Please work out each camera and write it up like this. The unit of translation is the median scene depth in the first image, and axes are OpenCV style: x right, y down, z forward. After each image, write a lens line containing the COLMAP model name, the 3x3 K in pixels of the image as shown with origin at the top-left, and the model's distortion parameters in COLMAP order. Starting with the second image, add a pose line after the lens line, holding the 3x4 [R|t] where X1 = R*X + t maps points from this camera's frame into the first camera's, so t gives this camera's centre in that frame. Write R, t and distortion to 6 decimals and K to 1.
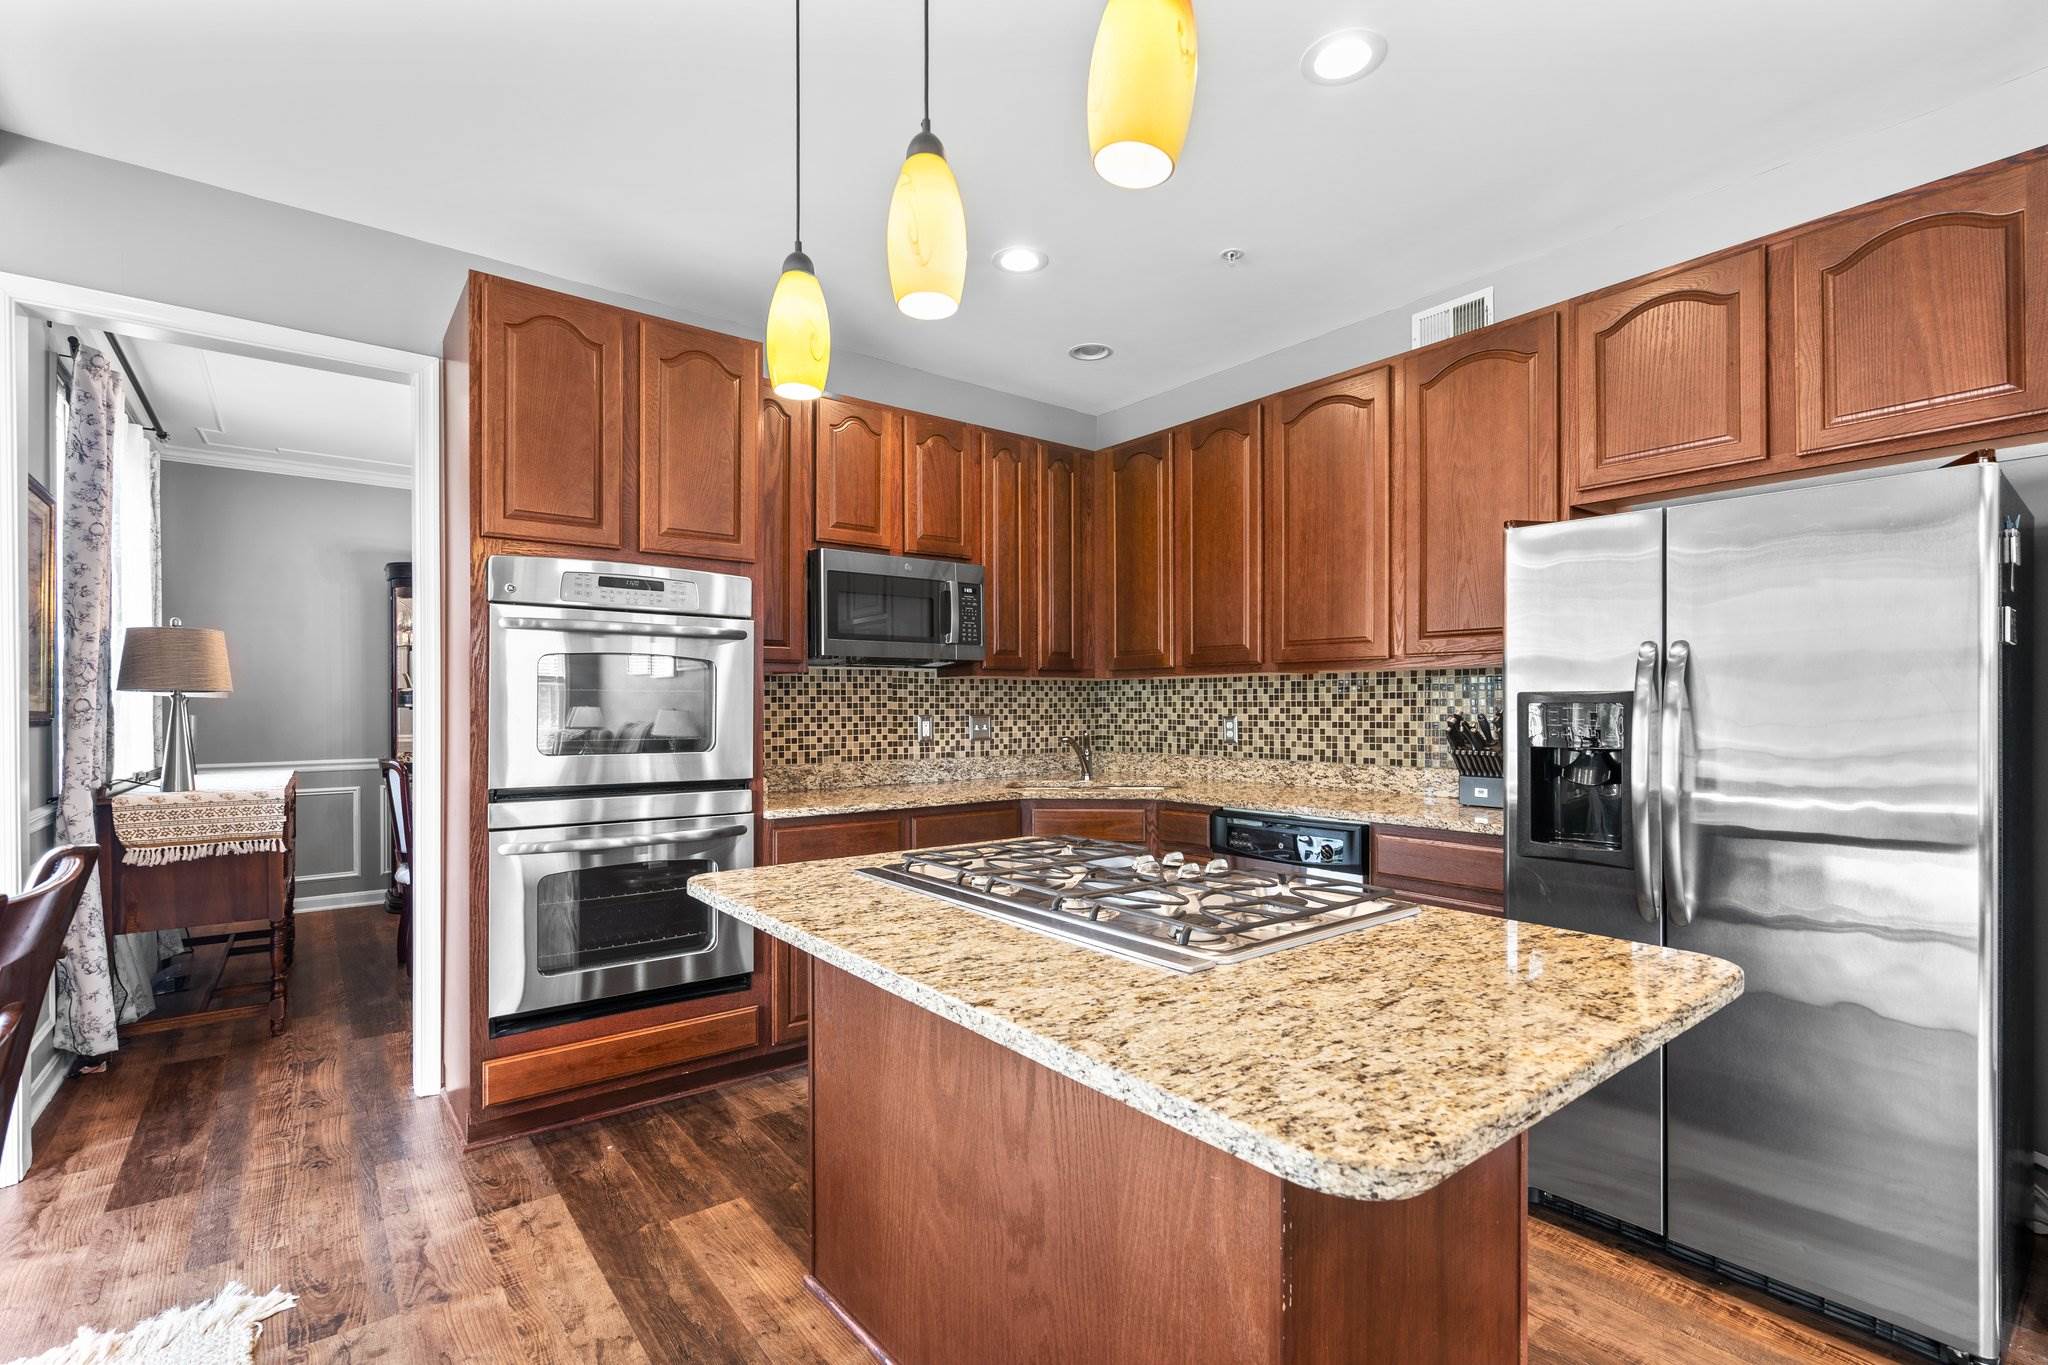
lens RADIAL K [[931.0, 0, 1015.5], [0, 931.0, 706.1], [0, 0, 1]] dist [-0.010193, 0.004150]
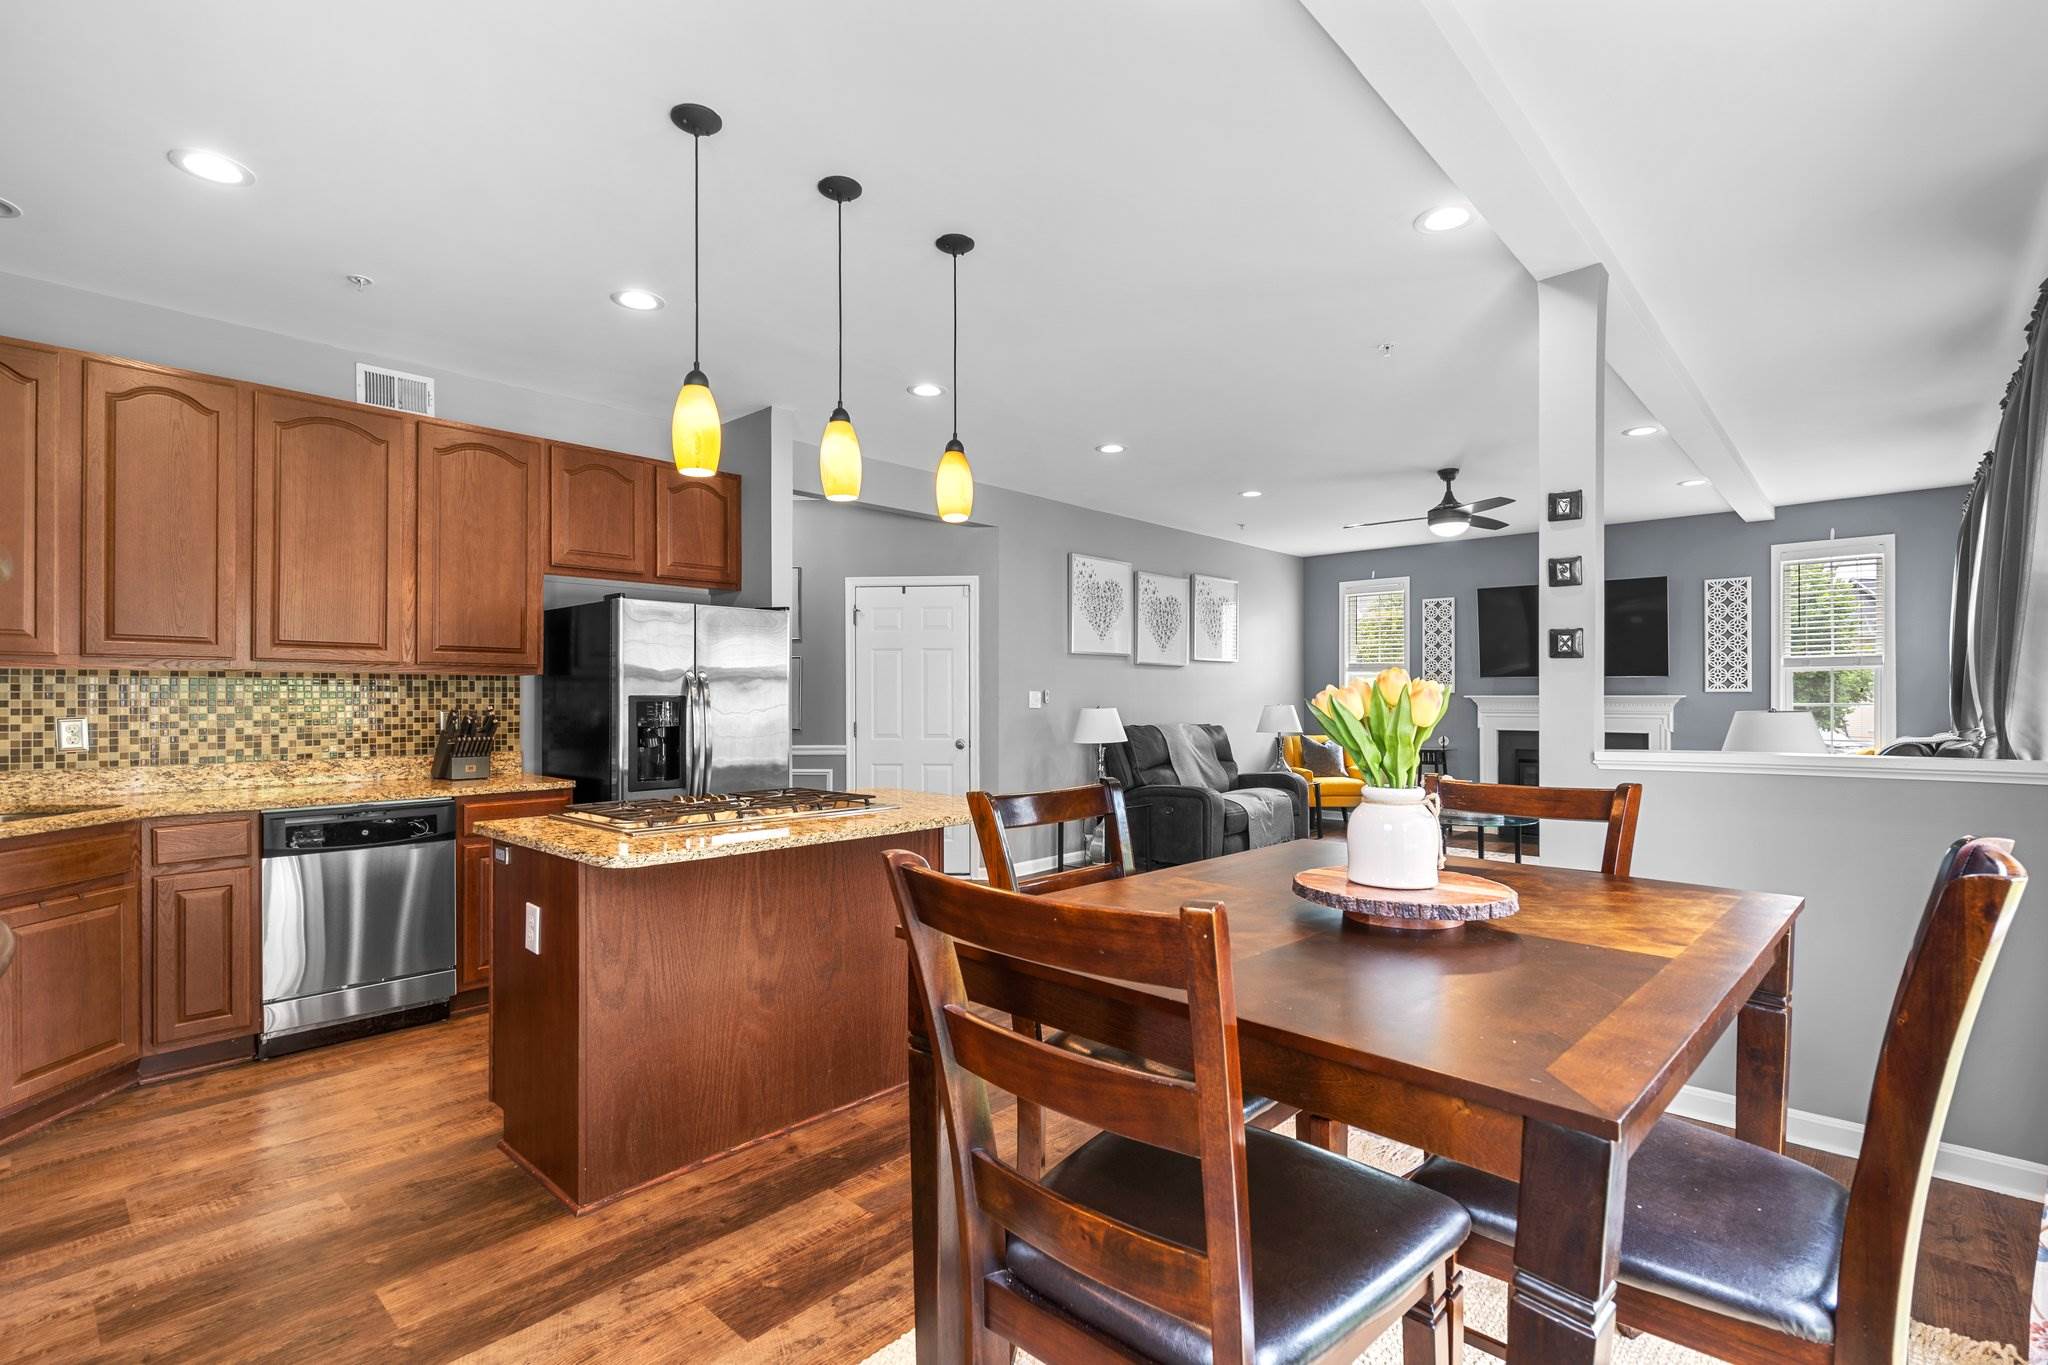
lens RADIAL K [[941.2, 0, 1006.9], [0, 941.2, 704.3], [0, 0, 1]] dist [-0.002558, -0.000164]
pose [[-0.156753, -0.000564, 0.987638, -0.802564], [0.003678, 0.999993, 0.001154, 0.001153], [-0.987631, 0.003813, -0.156750, 0.373170]]
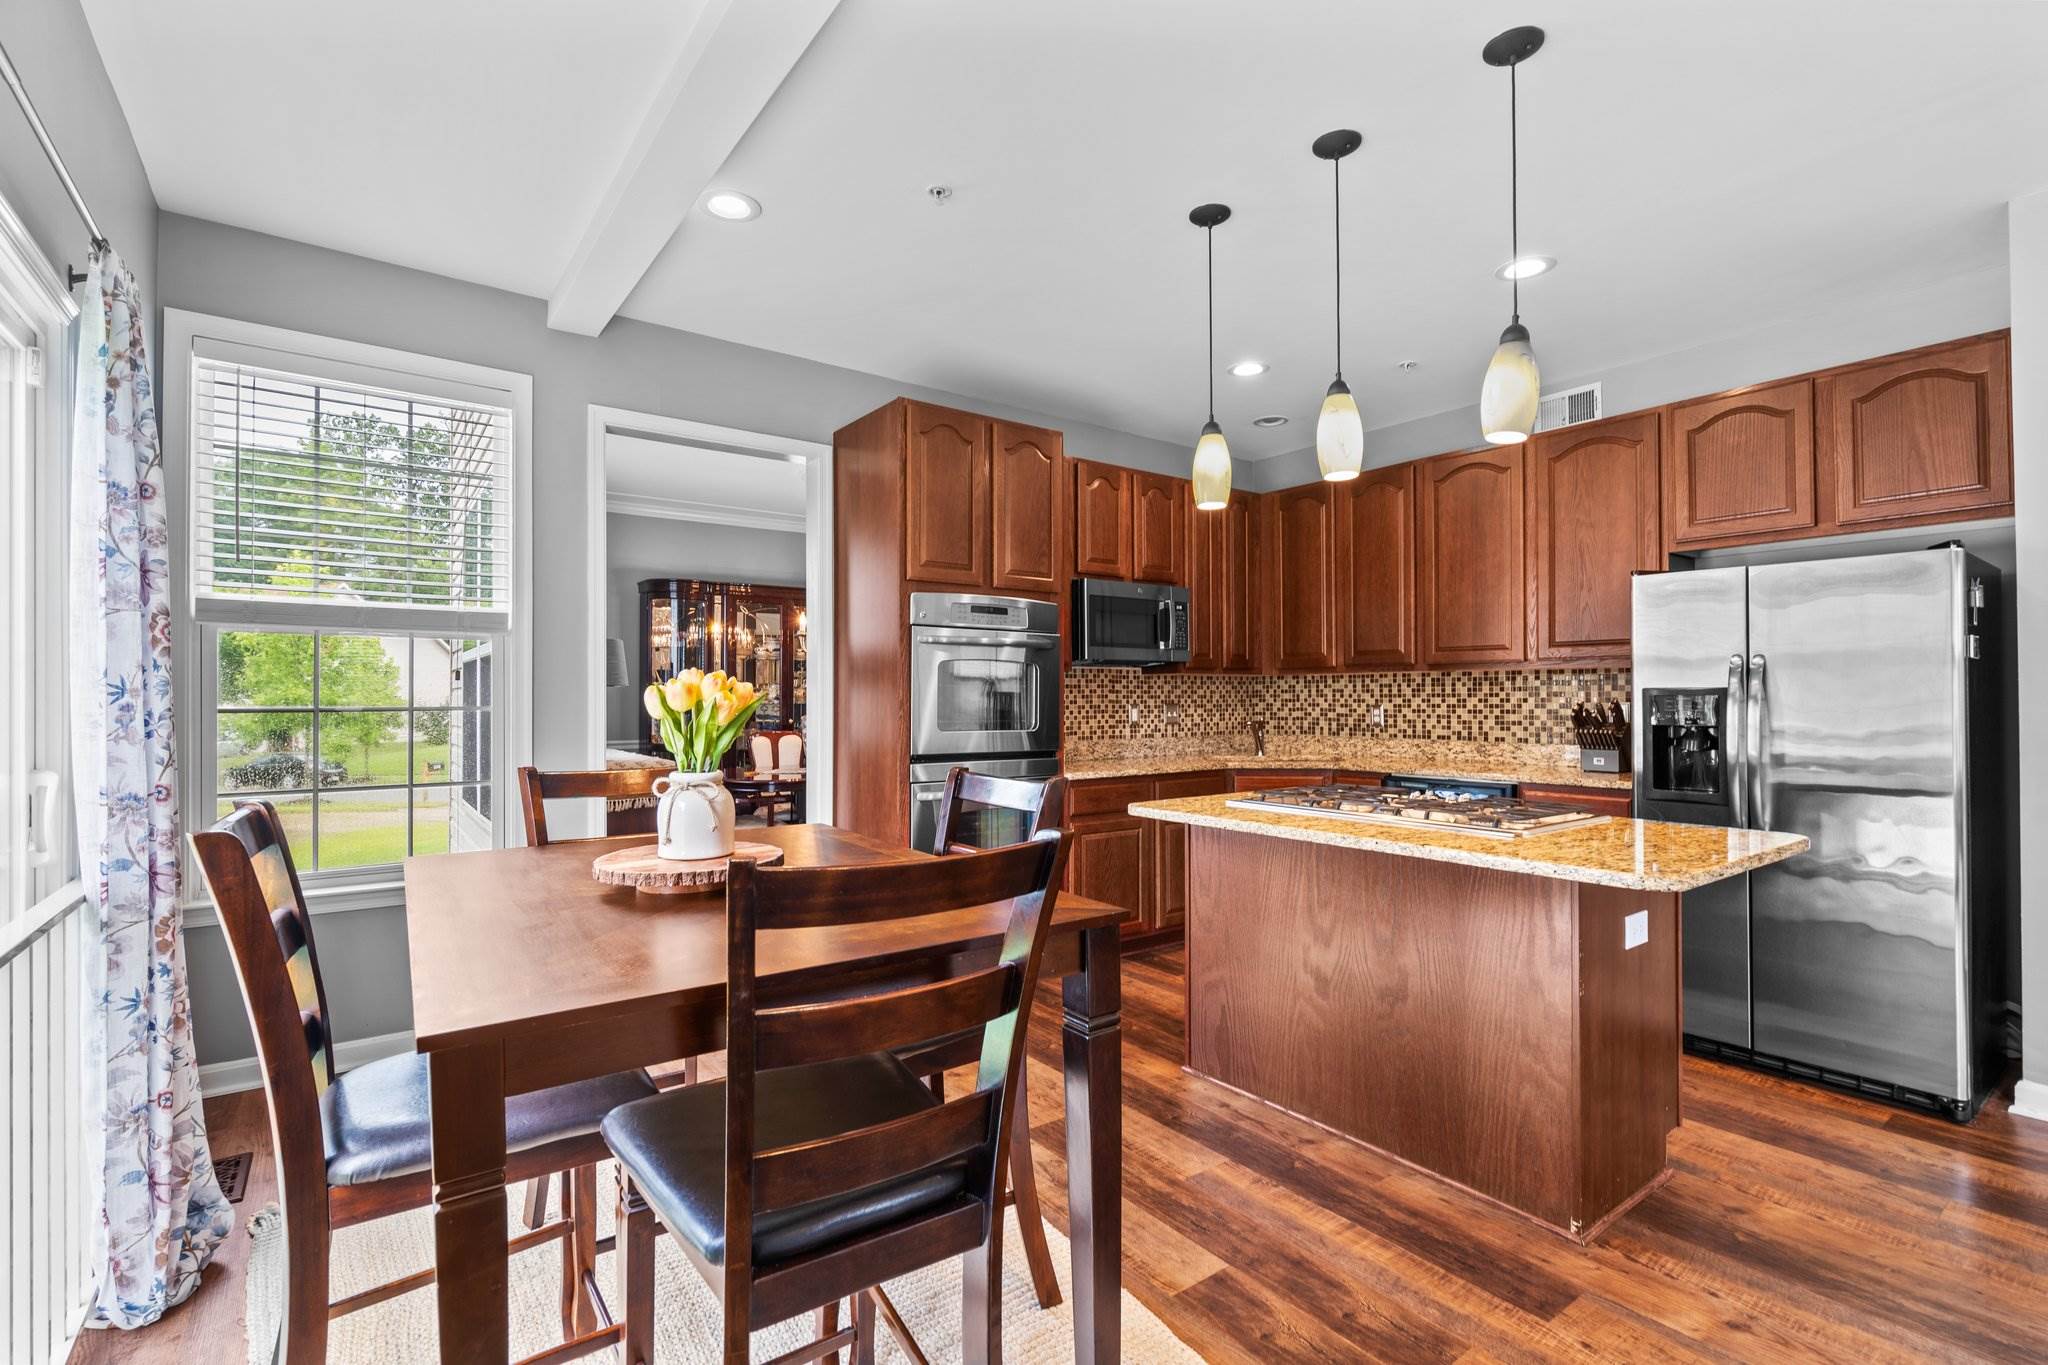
lens RADIAL K [[930.9, 0, 1012.7], [0, 930.9, 685.1], [0, 0, 1]] dist [0.000041, 0.000305]
pose [[0.999671, -0.000131, -0.025644, -0.264120], [-0.000196, 0.999919, -0.012744, -0.000142], [0.025644, 0.012745, 0.999590, -0.315126]]
